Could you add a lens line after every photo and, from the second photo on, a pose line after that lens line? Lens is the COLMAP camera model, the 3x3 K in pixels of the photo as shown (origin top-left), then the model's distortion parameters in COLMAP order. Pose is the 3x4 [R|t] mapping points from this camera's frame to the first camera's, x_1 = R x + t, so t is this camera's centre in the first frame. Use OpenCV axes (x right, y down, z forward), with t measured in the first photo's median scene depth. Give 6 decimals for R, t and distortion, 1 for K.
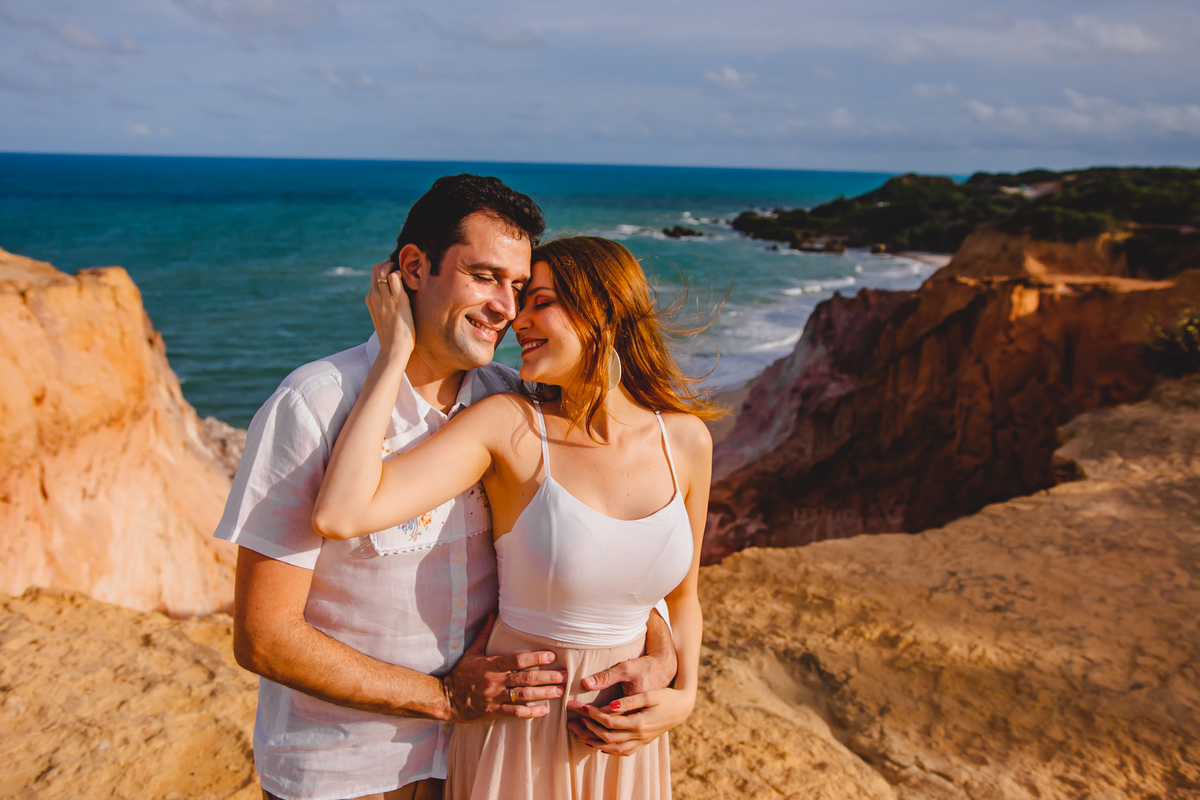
lens RADIAL K [[1008.2, 0, 600.2], [0, 1008.2, 401.7], [0, 0, 1]] dist [-0.061086, 0.071334]
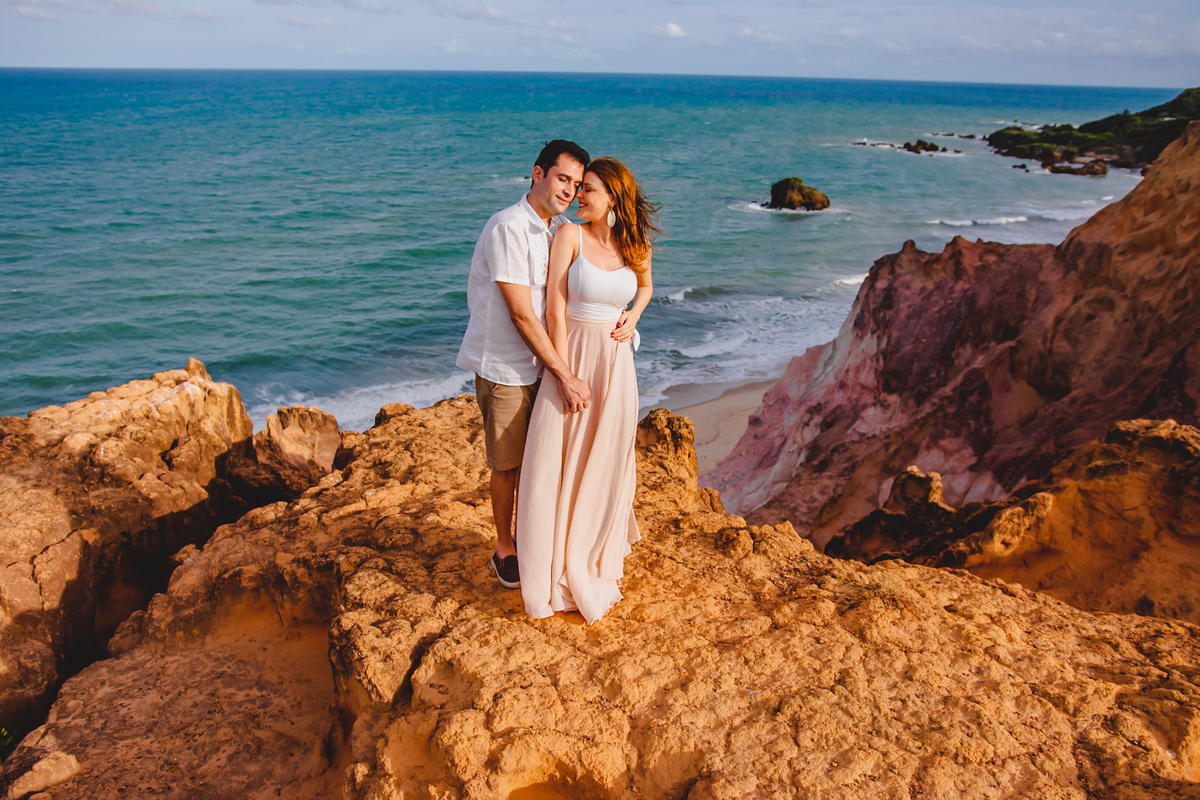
lens RADIAL K [[947.7, 0, 596.5], [0, 947.7, 399.4], [0, 0, 1]] dist [-0.070868, 0.060499]
pose [[0.962526, 0.083287, -0.258082, 0.200987], [-0.057709, 0.992779, 0.105160, -0.063789], [0.264977, -0.086326, 0.960383, 0.419534]]
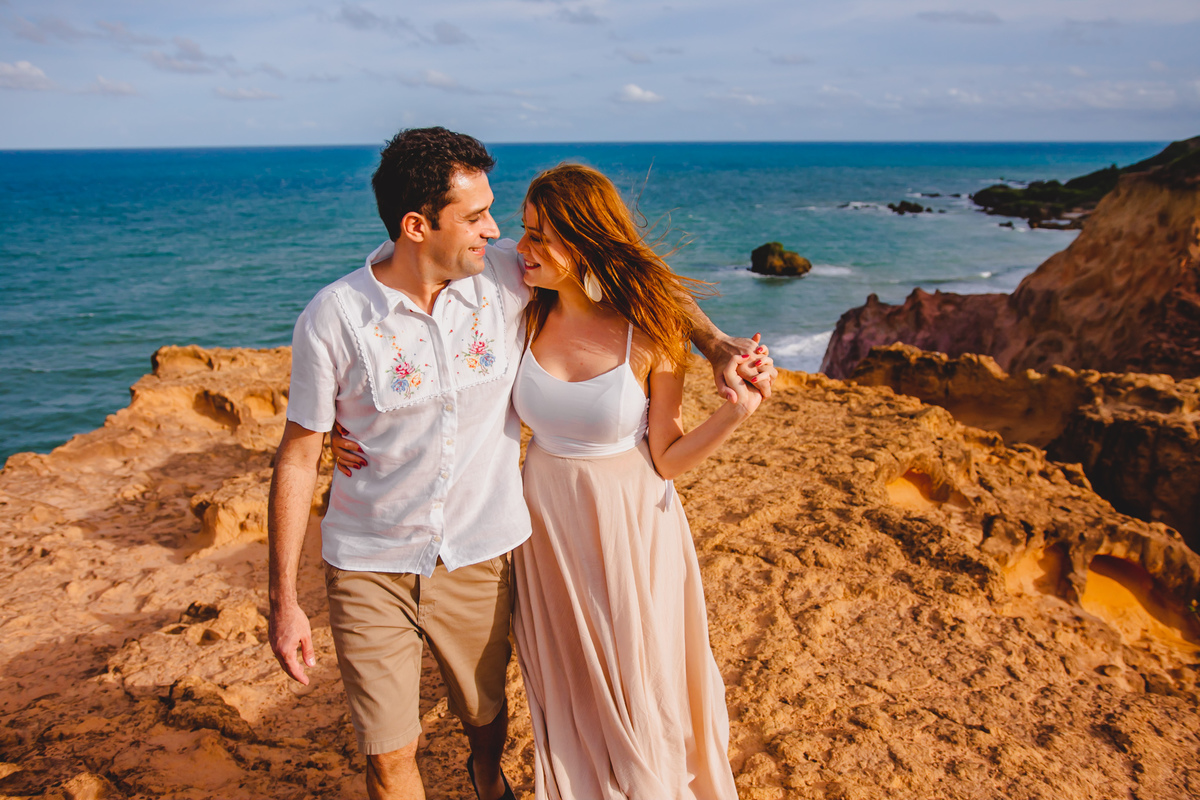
lens RADIAL K [[1008.2, 0, 603.9], [0, 1008.2, 397.4], [0, 0, 1]] dist [-0.061086, 0.071334]
pose [[0.970873, 0.030036, -0.237706, 0.214837], [-0.026175, 0.999469, 0.019383, -0.054082], [0.238162, -0.012597, 0.971144, 0.369375]]
